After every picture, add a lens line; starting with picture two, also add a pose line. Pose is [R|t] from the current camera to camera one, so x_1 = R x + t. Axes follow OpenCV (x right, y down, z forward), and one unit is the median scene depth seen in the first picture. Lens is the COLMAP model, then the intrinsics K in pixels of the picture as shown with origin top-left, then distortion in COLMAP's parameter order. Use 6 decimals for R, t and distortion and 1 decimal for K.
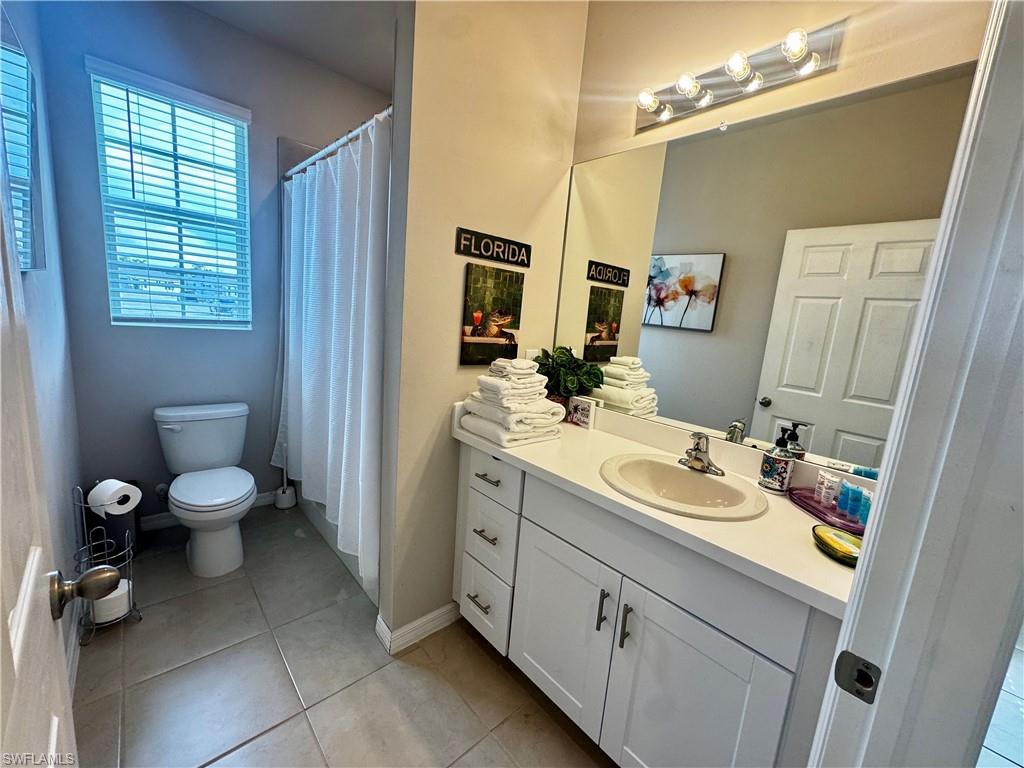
lens RADIAL K [[409.4, 0, 509.3], [0, 409.4, 384.3], [0, 0, 1]] dist [-0.002872, -0.000120]
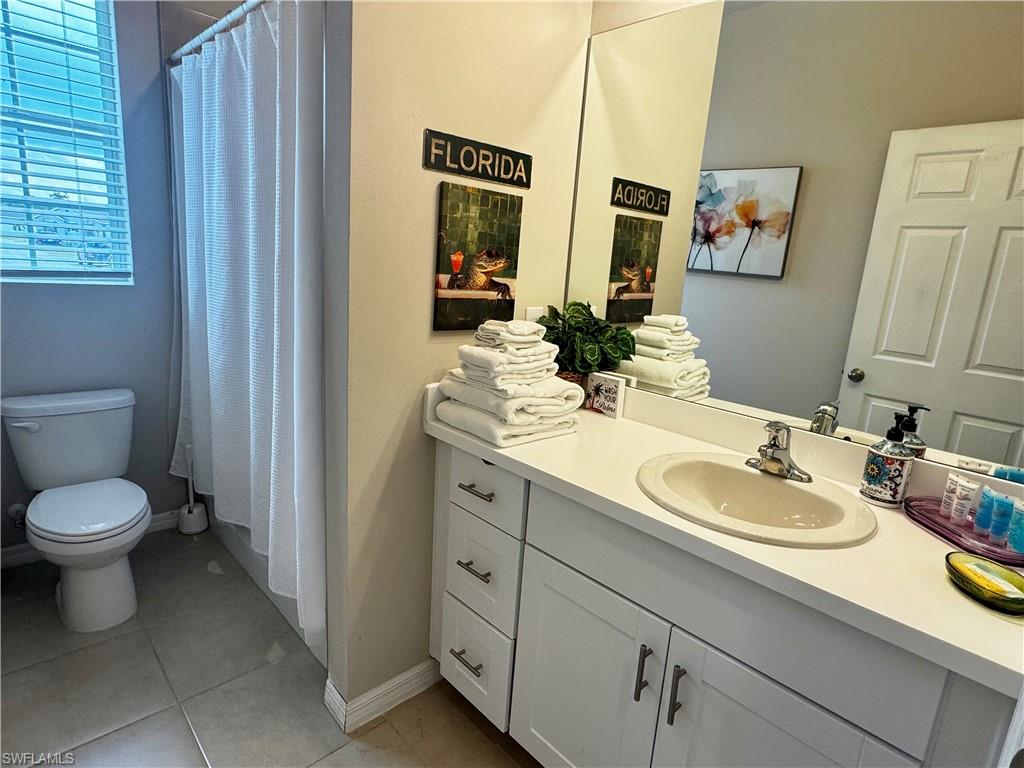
lens RADIAL K [[558.6, 0, 506.3], [0, 558.6, 383.4], [0, 0, 1]] dist [-0.004666, 0.000571]
pose [[0.999740, -0.016721, 0.015496, -0.011407], [0.015916, 0.998587, 0.050693, -0.003143], [-0.016322, -0.050433, 0.998594, 0.038904]]
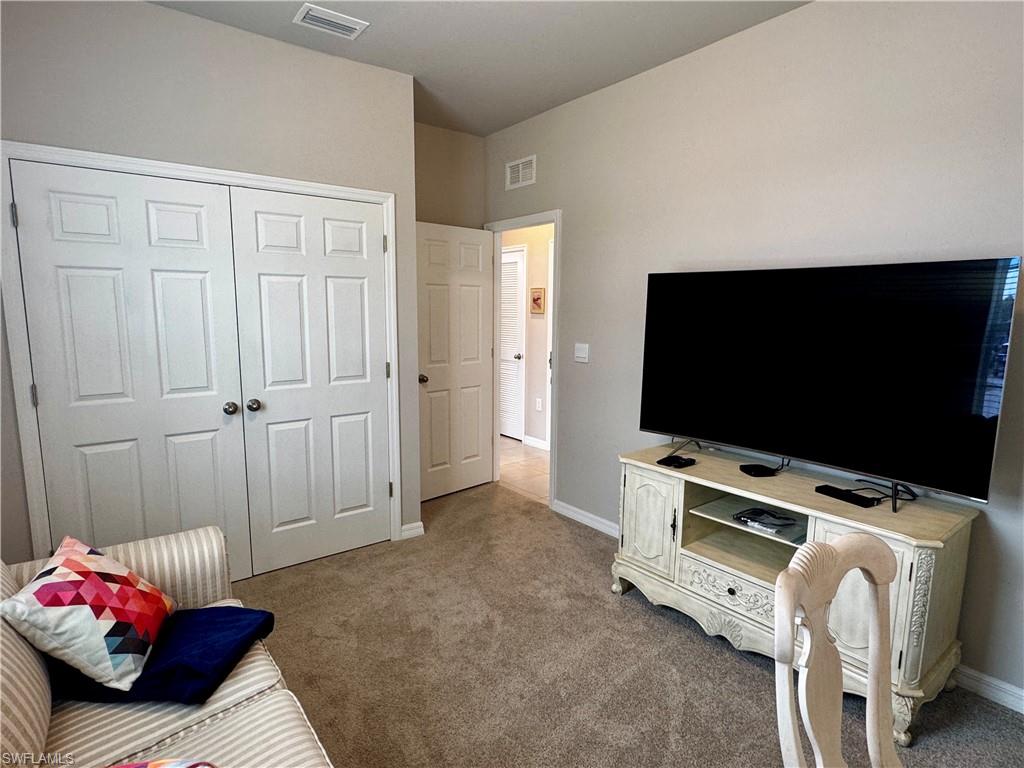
lens RADIAL K [[558.6, 0, 506.3], [0, 558.6, 383.4], [0, 0, 1]] dist [-0.004666, 0.000571]
pose [[0.092370, -0.192479, 0.976944, -0.506737], [0.189901, 0.966535, 0.172473, -0.141773], [-0.977448, 0.169592, 0.125831, 0.592189]]
